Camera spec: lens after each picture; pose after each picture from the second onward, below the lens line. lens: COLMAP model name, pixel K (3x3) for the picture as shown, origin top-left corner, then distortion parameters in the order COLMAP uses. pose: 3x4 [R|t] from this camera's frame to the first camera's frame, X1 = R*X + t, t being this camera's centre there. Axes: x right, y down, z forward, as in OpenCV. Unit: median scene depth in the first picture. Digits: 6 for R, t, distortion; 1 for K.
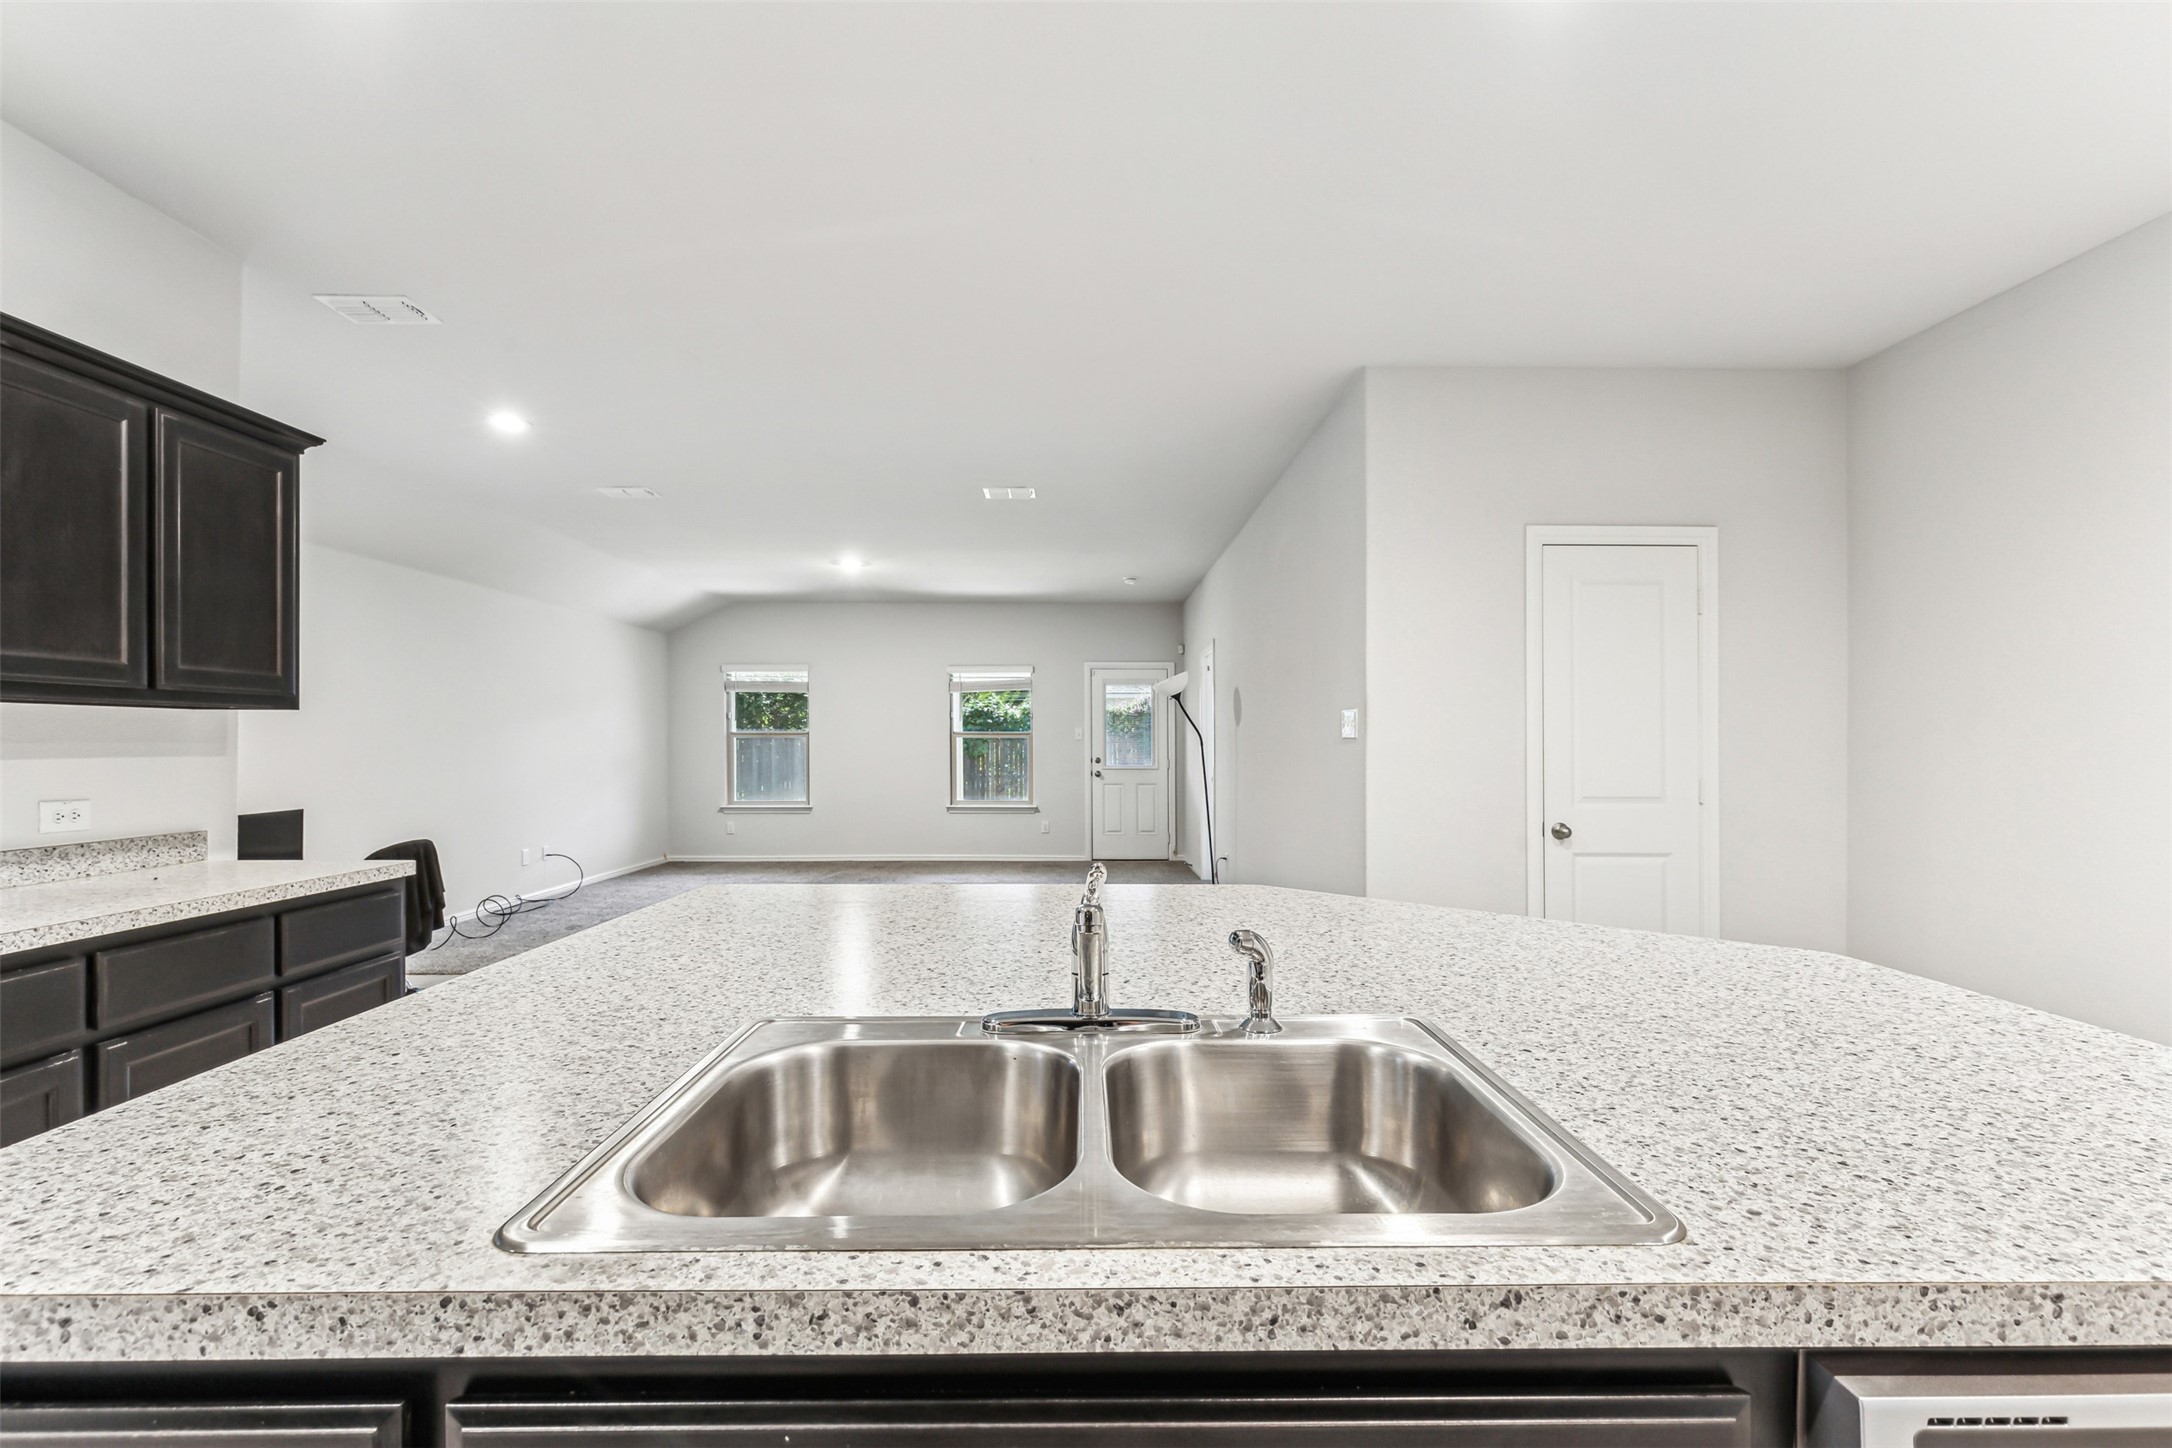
lens RADIAL K [[972.4, 0, 1092.3], [0, 972.4, 735.0], [0, 0, 1]] dist [-0.004511, -0.000035]
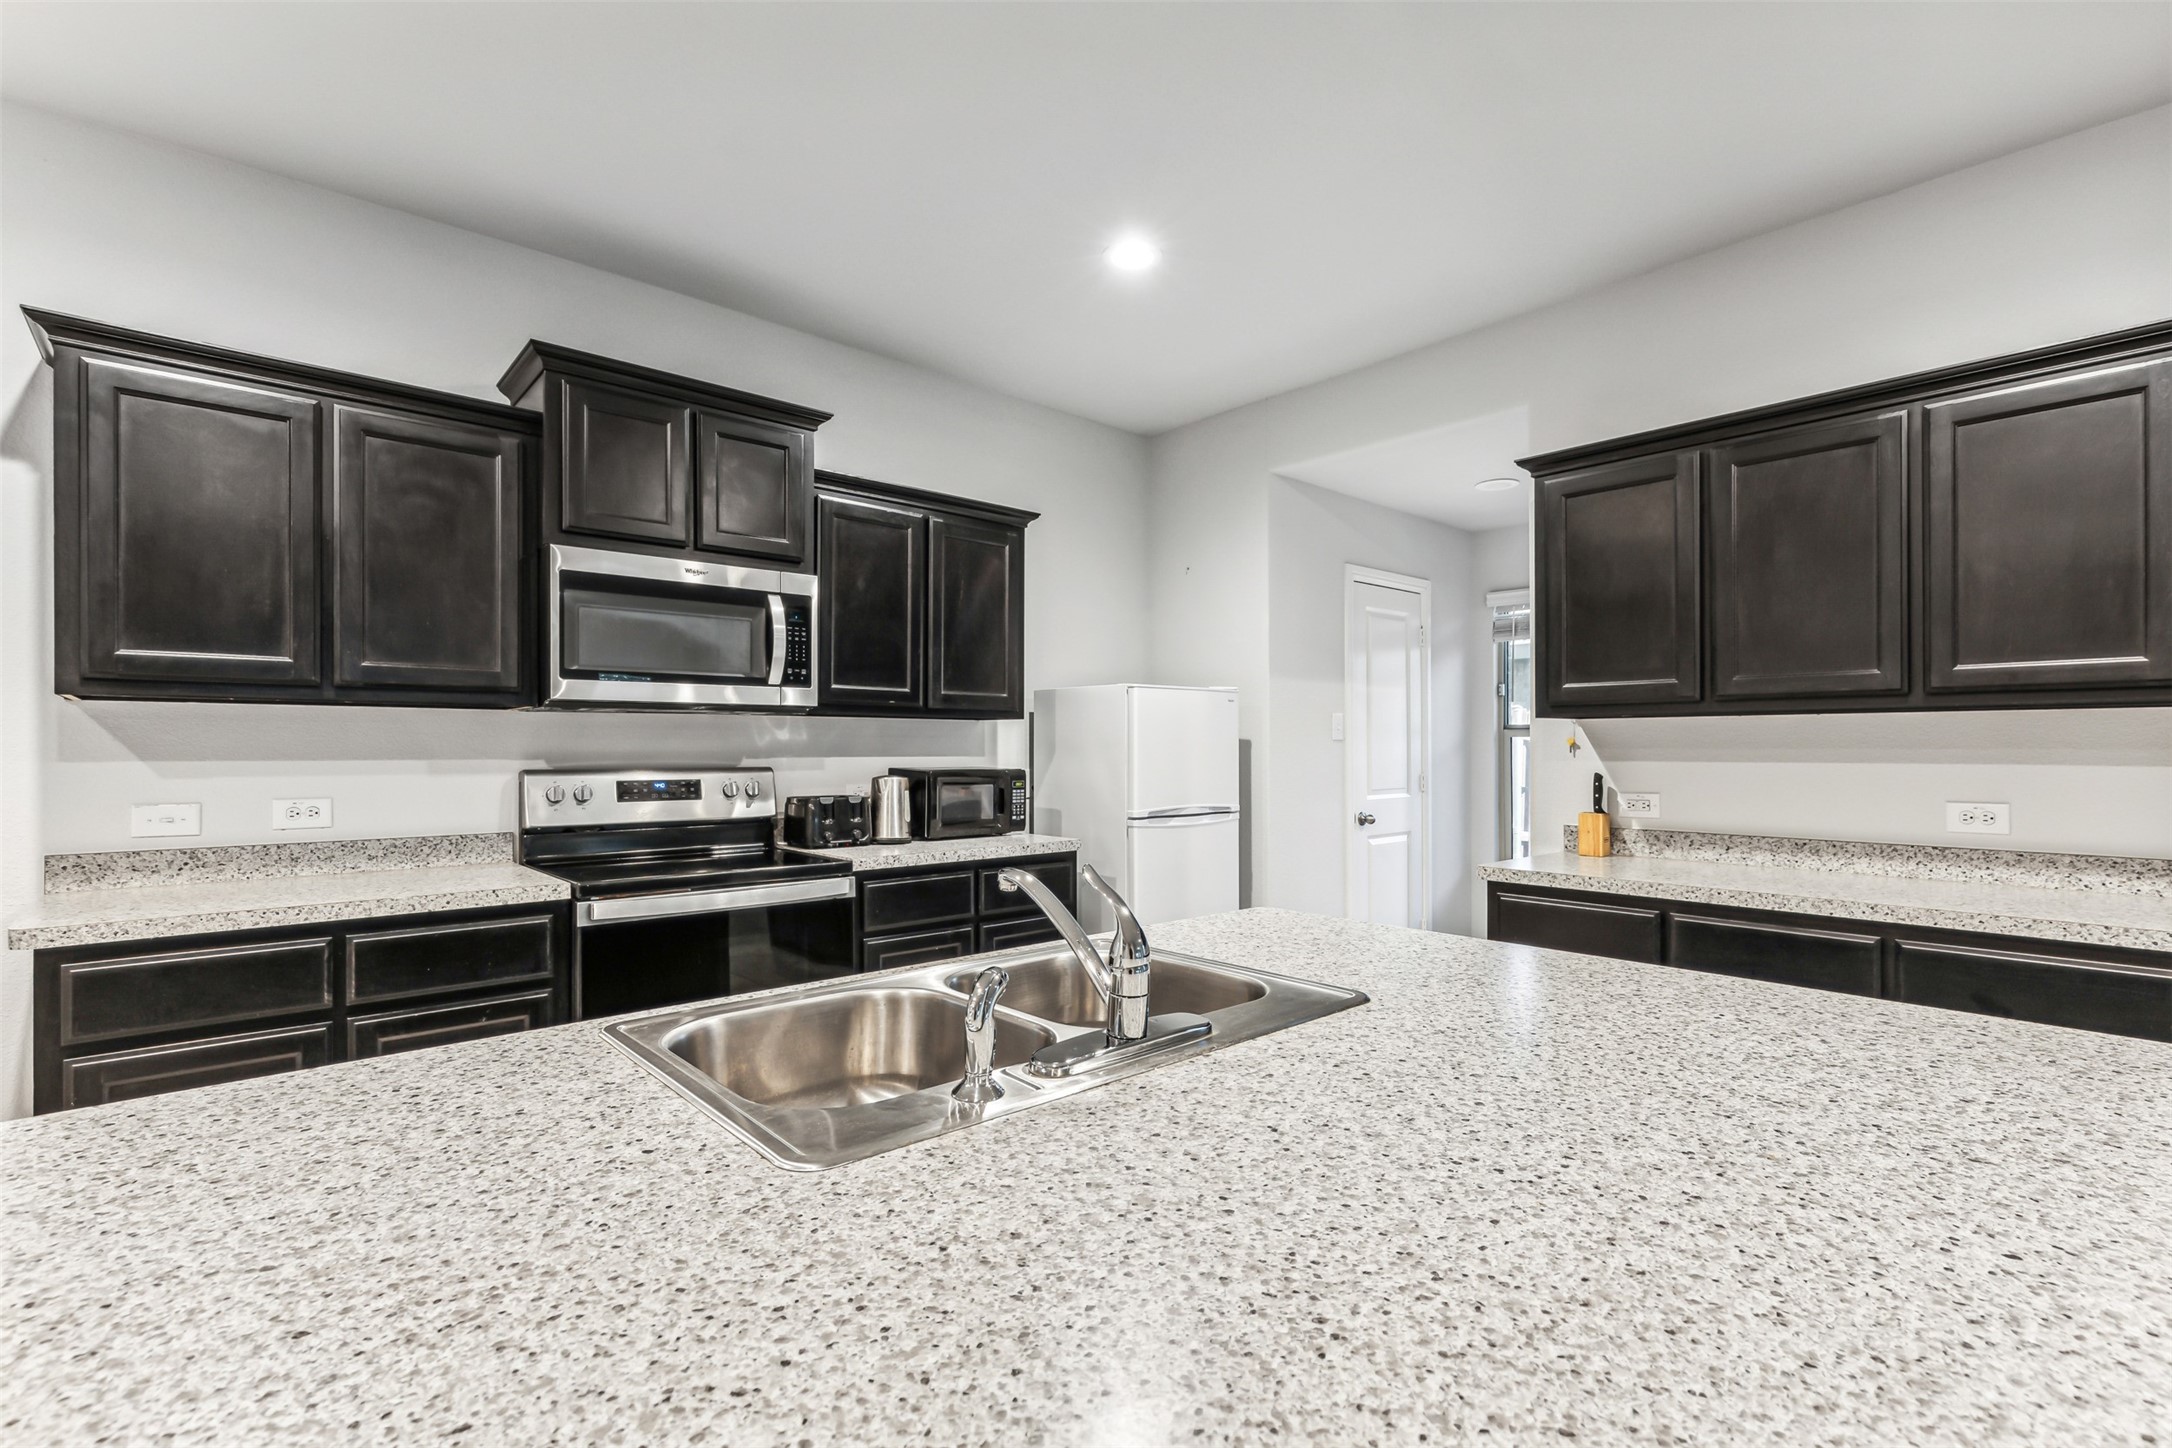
lens RADIAL K [[972.4, 0, 1083.5], [0, 972.4, 756.1], [0, 0, 1]] dist [-0.004511, -0.000035]
pose [[-0.756663, 0.004447, -0.653790, 1.678374], [0.003688, 0.999990, 0.002533, 0.014049], [0.653794, -0.000494, -0.756672, 1.418023]]
